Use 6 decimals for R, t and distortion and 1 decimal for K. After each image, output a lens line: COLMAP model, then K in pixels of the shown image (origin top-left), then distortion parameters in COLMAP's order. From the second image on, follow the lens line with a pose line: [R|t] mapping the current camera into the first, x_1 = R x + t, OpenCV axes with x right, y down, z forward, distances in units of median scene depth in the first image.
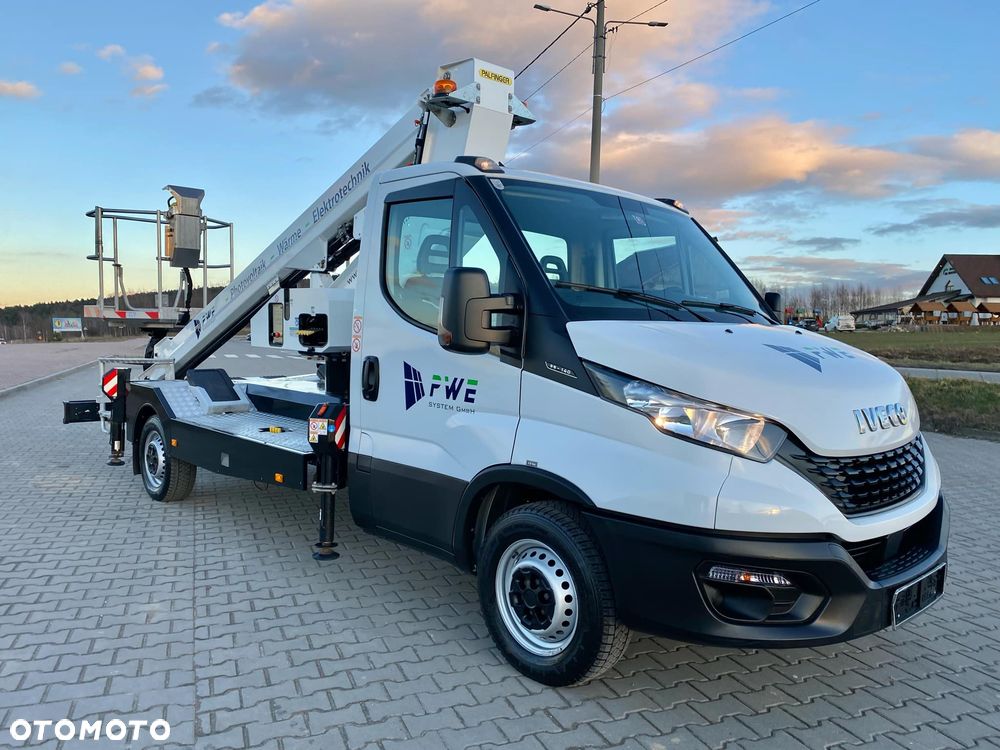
lens RADIAL K [[757.9, 0, 512.9], [0, 757.9, 376.7], [0, 0, 1]] dist [0.018392, -0.005759]
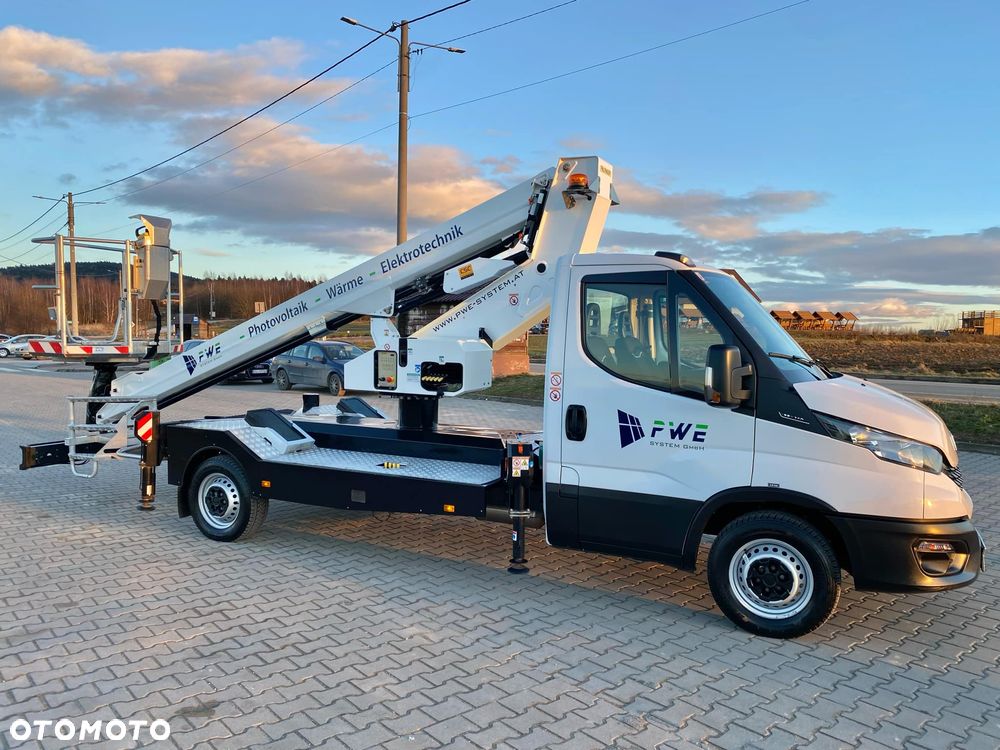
lens RADIAL K [[748.2, 0, 513.6], [0, 748.2, 384.6], [0, 0, 1]] dist [0.094554, -0.174377]
pose [[0.939270, -0.027980, 0.342036, -0.789019], [0.024600, 0.999596, 0.014217, -0.090683], [-0.342296, -0.004940, 0.939579, -0.136584]]
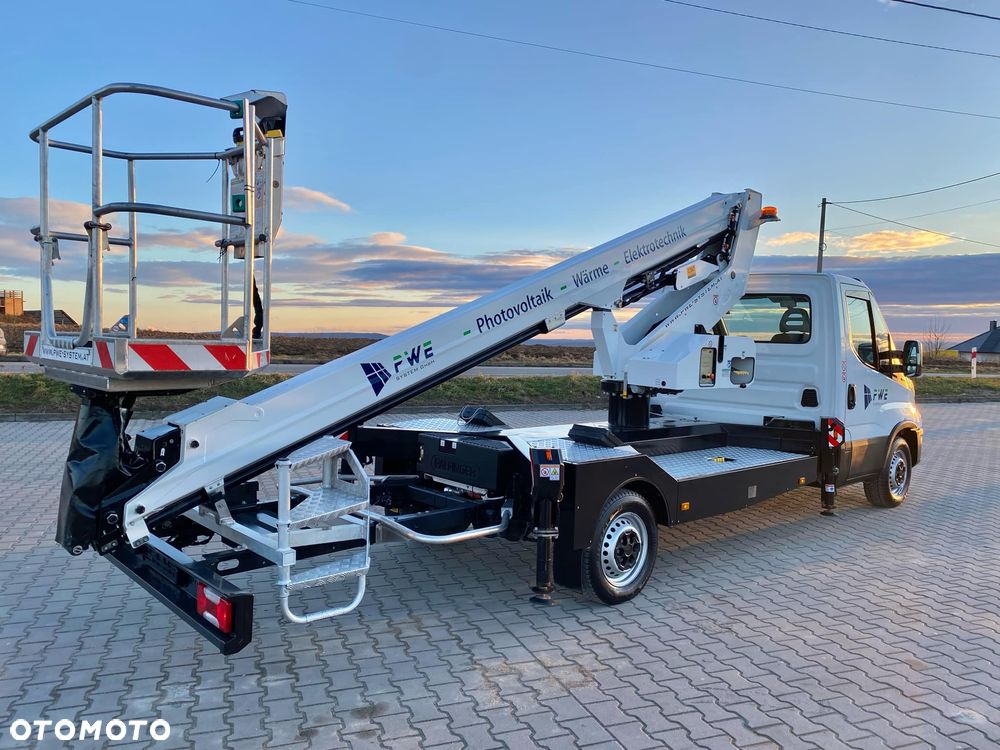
lens RADIAL K [[755.2, 0, 500.0], [0, 755.2, 375.0], [0, 0, 1]] dist [0.028436, -0.016472]
pose [[0.036088, -0.072845, 0.996690, -2.189566], [0.039658, 0.996659, 0.071406, -0.228764], [-0.998561, 0.036950, 0.038856, 1.946181]]
